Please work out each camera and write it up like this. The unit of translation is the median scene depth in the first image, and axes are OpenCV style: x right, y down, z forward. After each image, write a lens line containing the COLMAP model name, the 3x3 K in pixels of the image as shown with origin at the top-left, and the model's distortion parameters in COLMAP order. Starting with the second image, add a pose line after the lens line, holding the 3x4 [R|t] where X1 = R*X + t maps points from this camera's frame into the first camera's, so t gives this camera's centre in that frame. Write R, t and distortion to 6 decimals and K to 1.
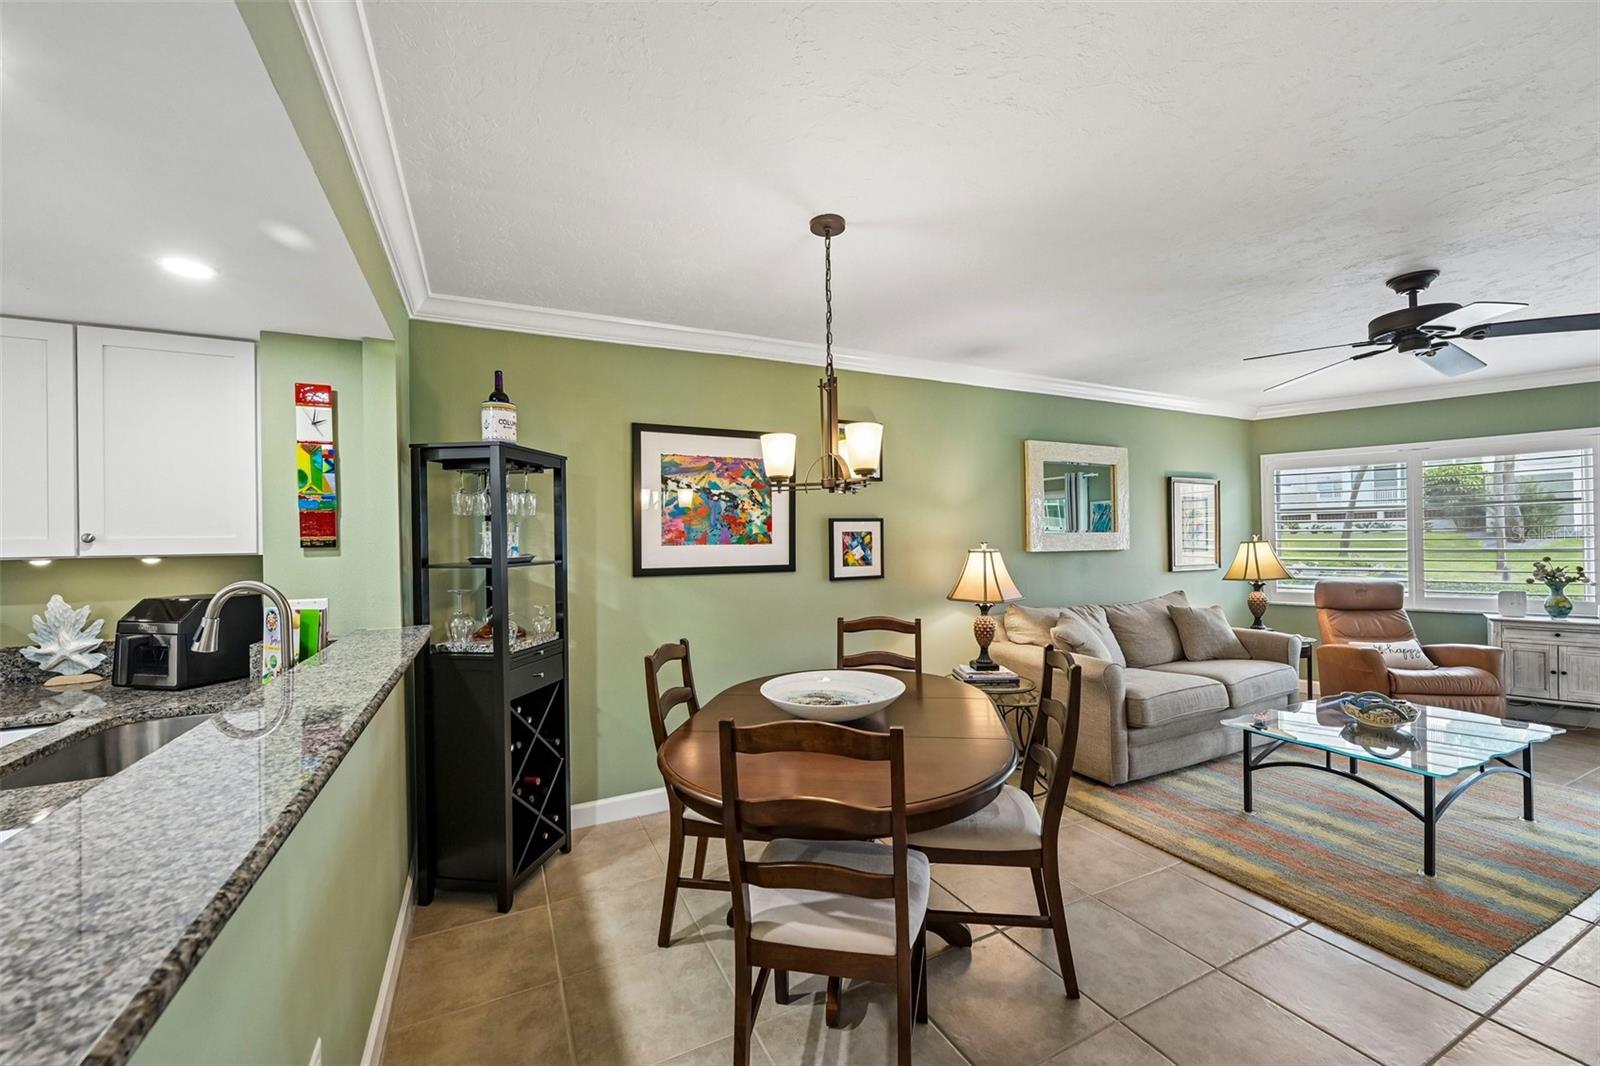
lens RADIAL K [[628.0, 0, 802.6], [0, 628.0, 539.2], [0, 0, 1]] dist [-0.001669, 0.000523]
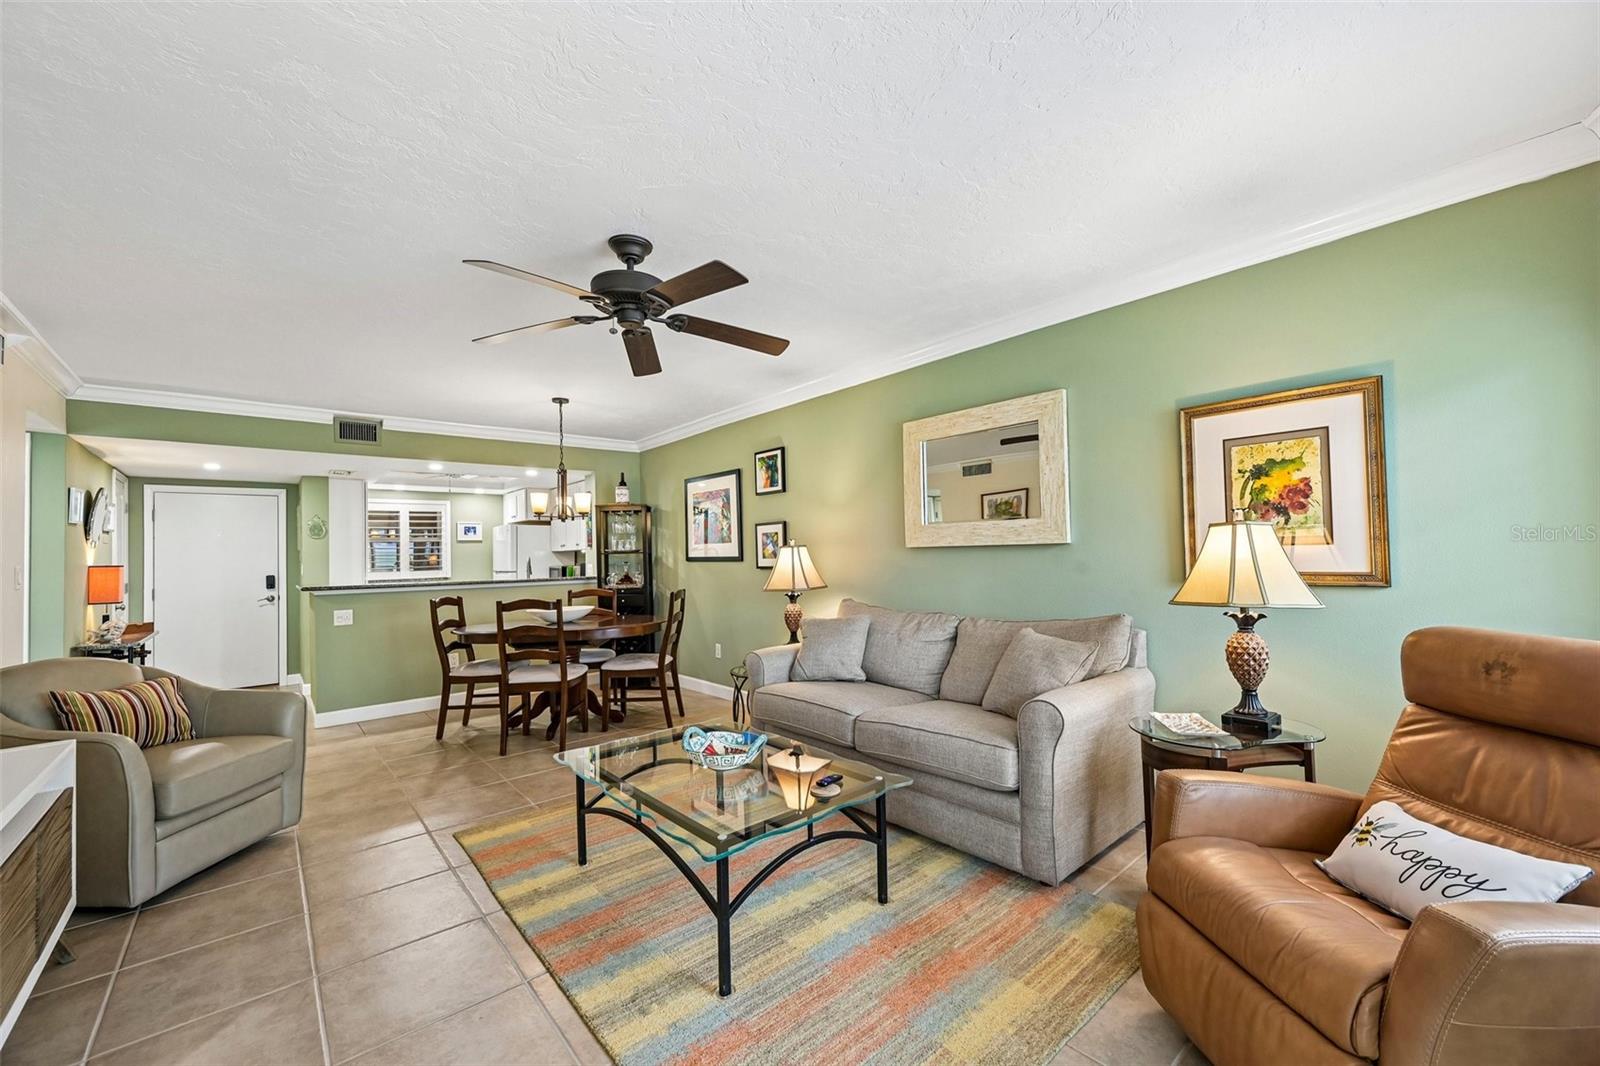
lens RADIAL K [[628.0, 0, 802.6], [0, 628.0, 539.2], [0, 0, 1]] dist [-0.001669, 0.000523]
pose [[0.250886, -0.015020, -0.967900, 1.552619], [0.020019, 0.999746, -0.010325, 0.019096], [0.967809, -0.016786, 0.251123, 0.820153]]
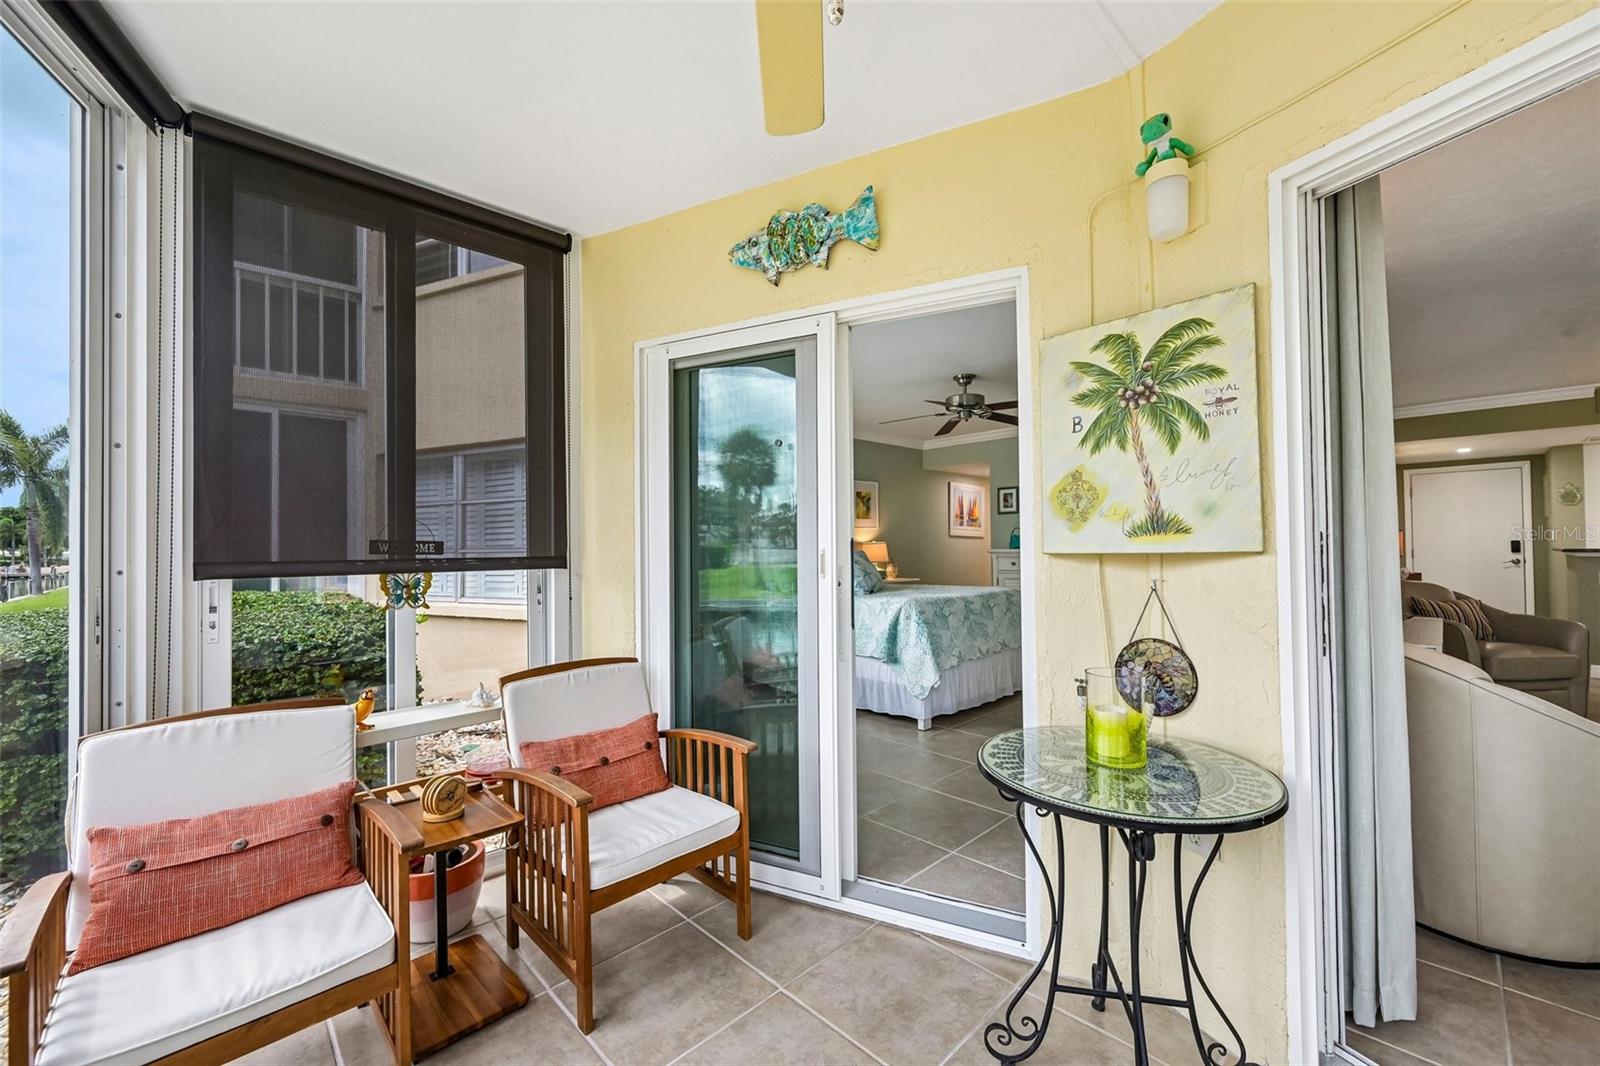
lens RADIAL K [[634.8, 0, 802.4], [0, 634.8, 540.9], [0, 0, 1]] dist [0.000509, 0.000079]
pose [[-0.951568, 0.023576, -0.306531, 2.238344], [0.027257, 0.999599, -0.007732, 0.030846], [0.306226, -0.015713, -0.951829, 1.028630]]
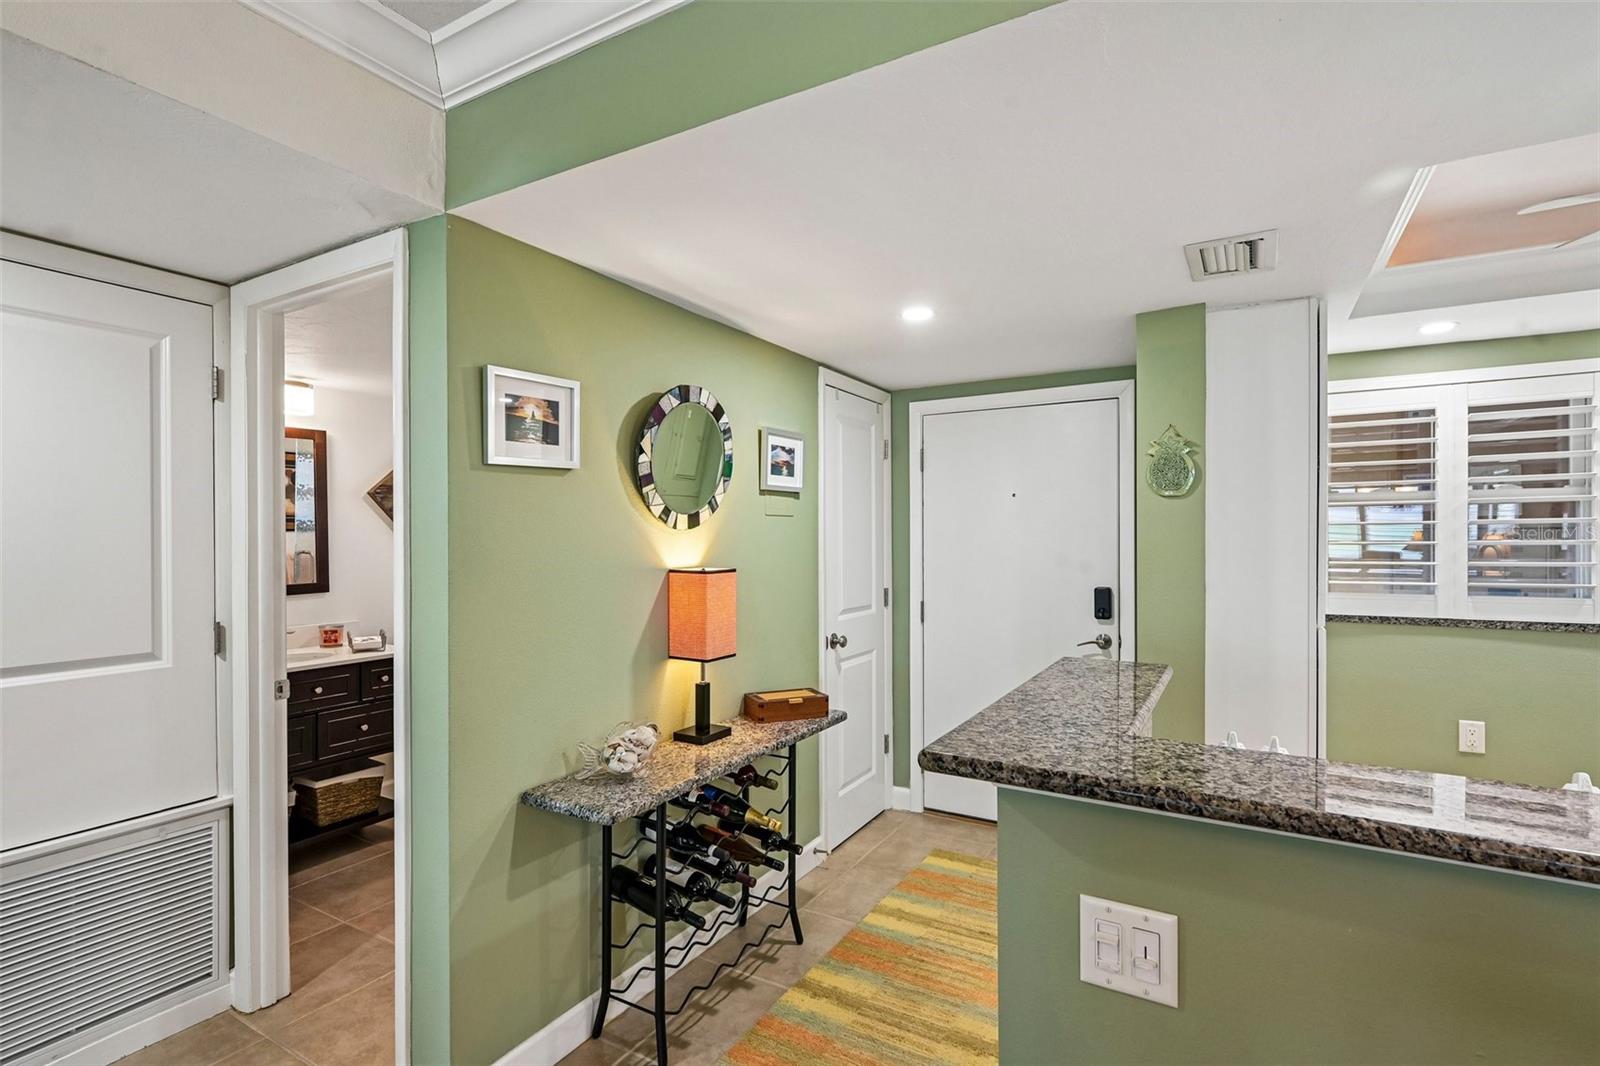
lens RADIAL K [[758.2, 0, 800.0], [0, 758.2, 533.0], [0, 0, 1]] dist [-0.003568, -0.000343]
pose [[-0.838033, 0.014535, -0.545426, 0.106120], [0.014697, 0.999884, 0.004065, -0.003617], [0.545422, -0.004609, -0.838149, 0.319690]]
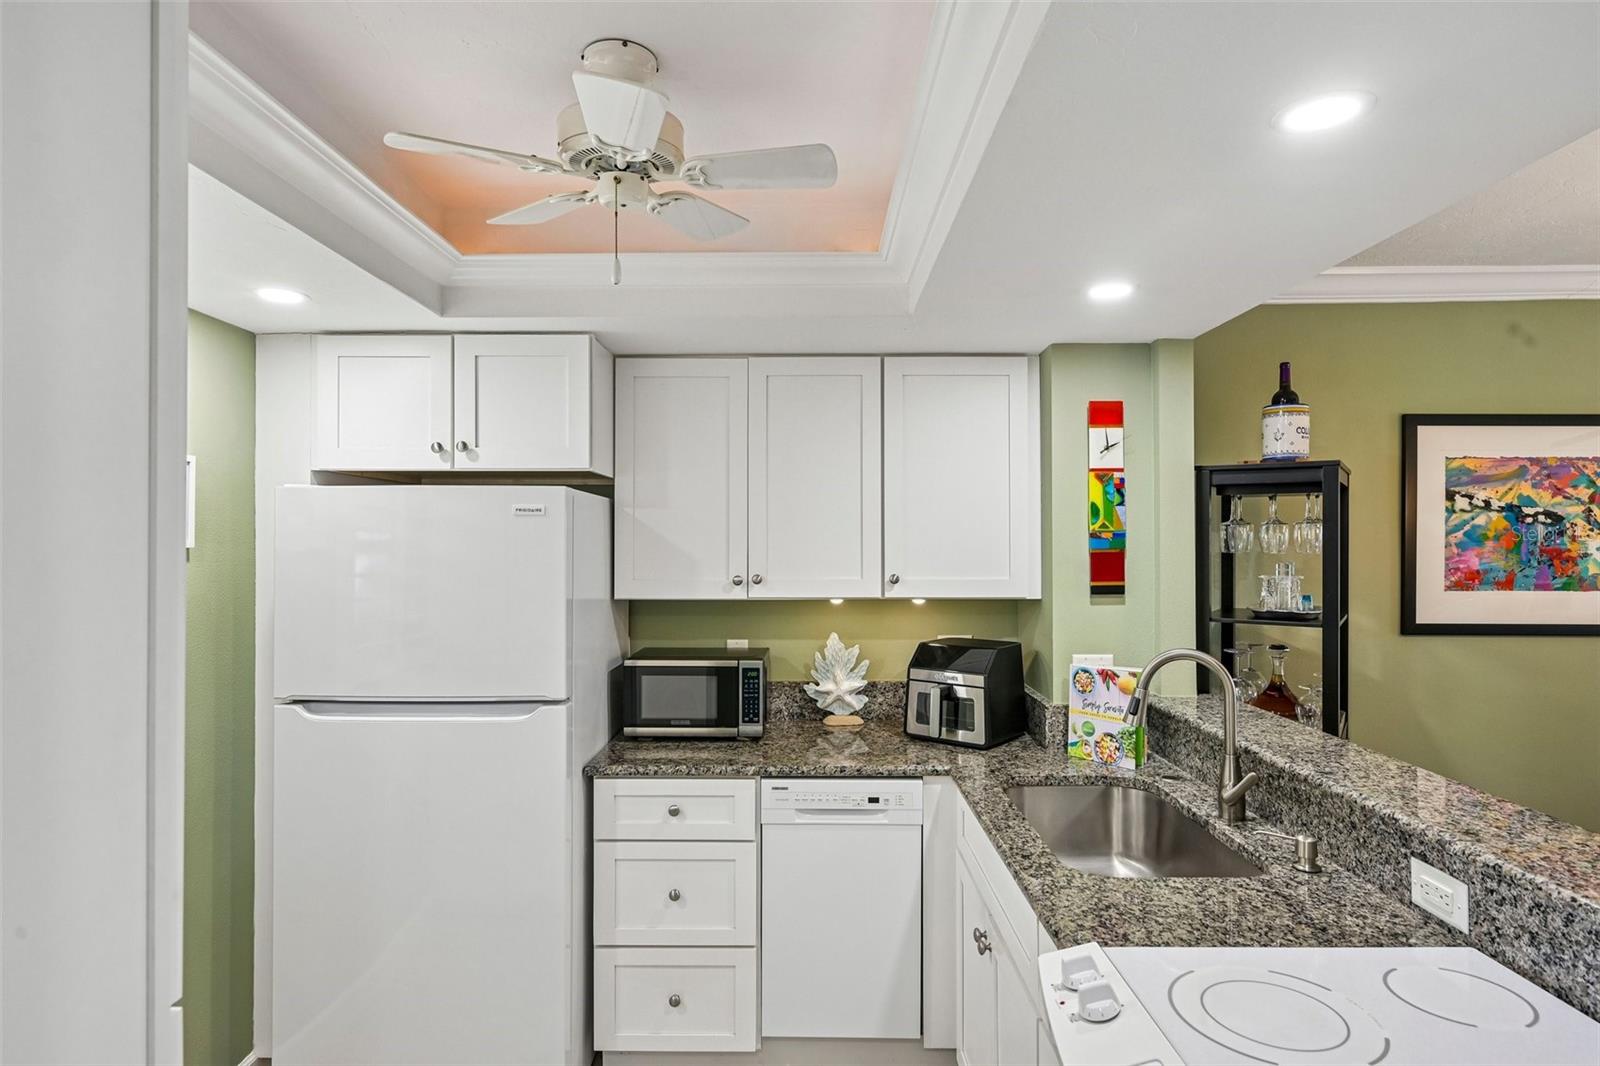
lens RADIAL K [[855.8, 0, 804.7], [0, 855.8, 539.2], [0, 0, 1]] dist [-0.001488, 0.000141]
pose [[0.893056, 0.012552, -0.449770, -0.414271], [-0.011489, 0.999921, 0.005093, -0.041525], [0.449798, 0.000619, 0.893130, -0.140196]]
